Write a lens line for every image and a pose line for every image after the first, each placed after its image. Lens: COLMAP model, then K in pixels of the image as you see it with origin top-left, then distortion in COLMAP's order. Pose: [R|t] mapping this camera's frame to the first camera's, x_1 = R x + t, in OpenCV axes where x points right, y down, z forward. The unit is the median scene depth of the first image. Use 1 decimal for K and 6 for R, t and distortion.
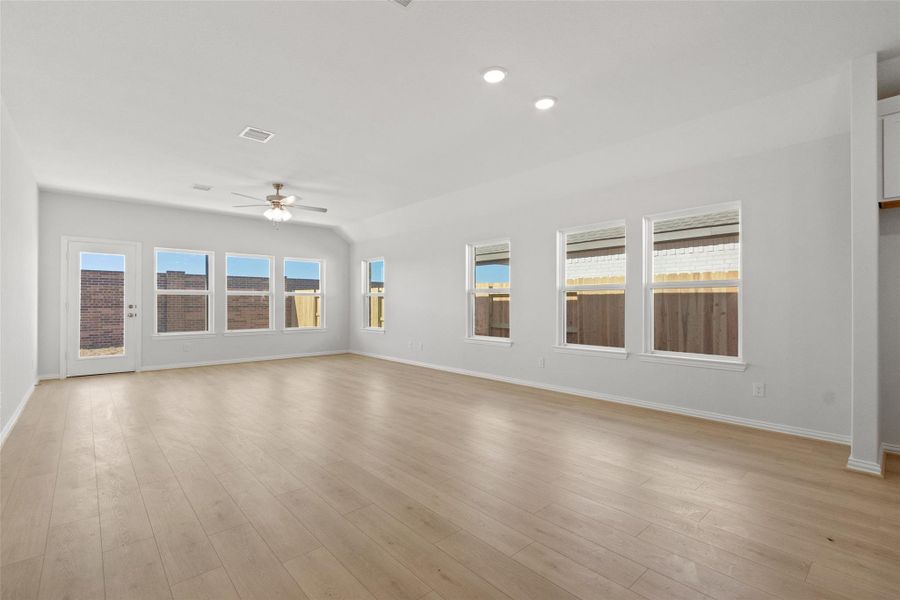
lens RADIAL K [[405.1, 0, 451.7], [0, 405.1, 304.0], [0, 0, 1]] dist [-0.002607, -0.000773]
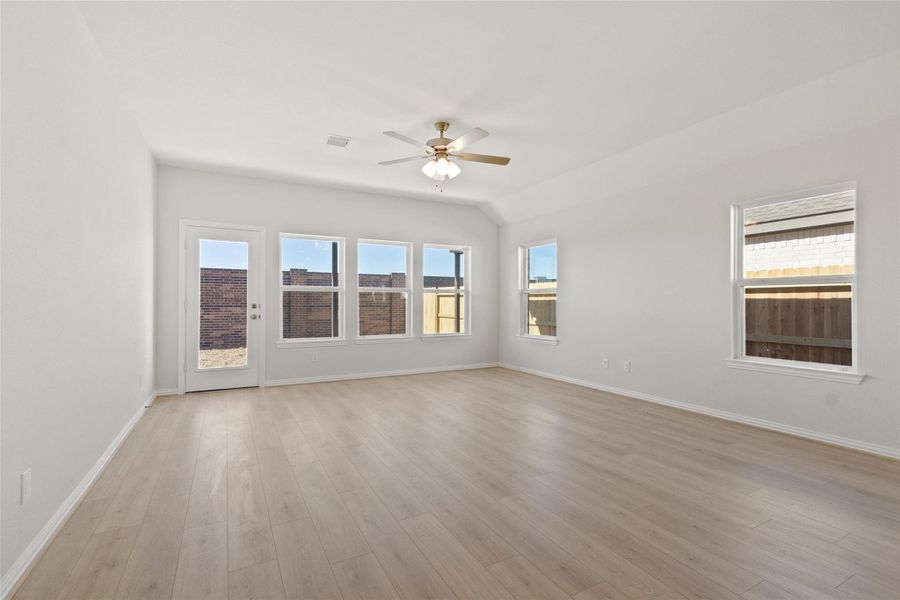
lens RADIAL K [[410.0, 0, 447.4], [0, 410.0, 303.1], [0, 0, 1]] dist [0.002732, -0.000362]
pose [[0.970496, 0.001200, -0.241114, -0.206055], [-0.001439, 0.999999, -0.000813, 0.000194], [0.241112, 0.001136, 0.970497, 0.277441]]
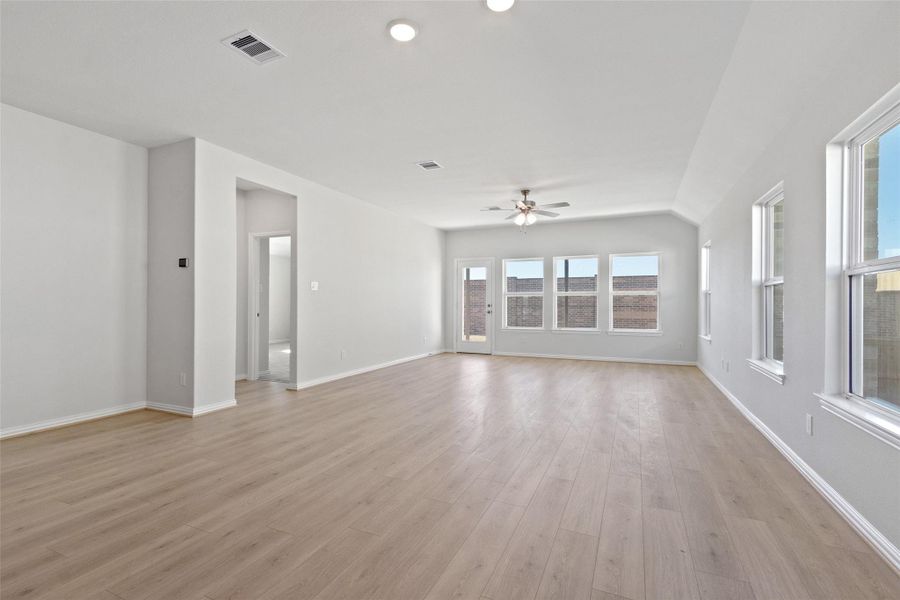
lens RADIAL K [[410.0, 0, 447.4], [0, 410.0, 303.1], [0, 0, 1]] dist [0.002732, -0.000362]
pose [[0.397030, -0.000584, -0.917805, 0.380446], [-0.001378, 0.999998, -0.001232, -0.000018], [0.917805, 0.001754, 0.397028, 0.308789]]
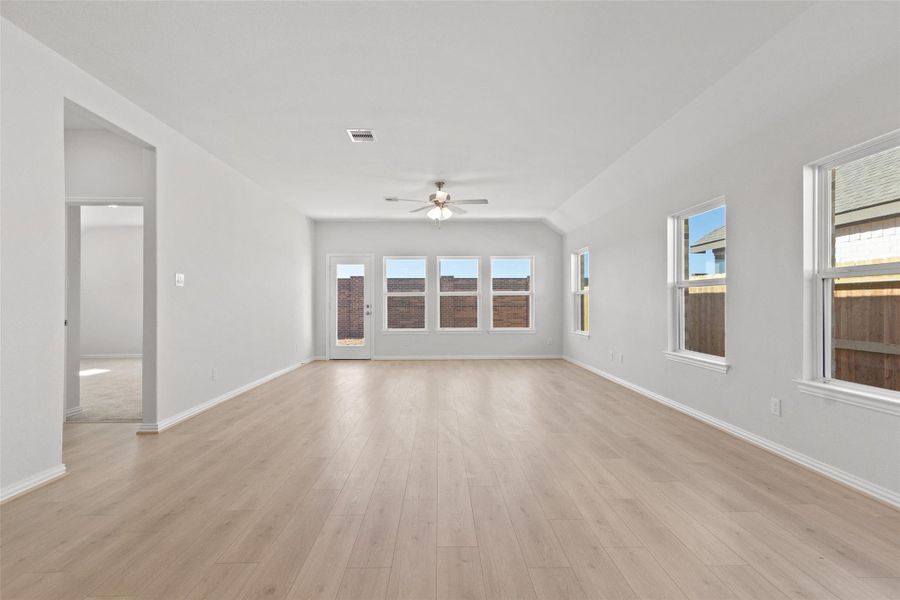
lens RADIAL K [[410.0, 0, 447.4], [0, 410.0, 303.1], [0, 0, 1]] dist [0.002732, -0.000362]
pose [[0.753657, -0.003686, -0.657257, 0.192786], [0.003161, 0.999993, -0.001984, -0.000224], [0.657260, -0.000582, 0.753664, 0.206552]]
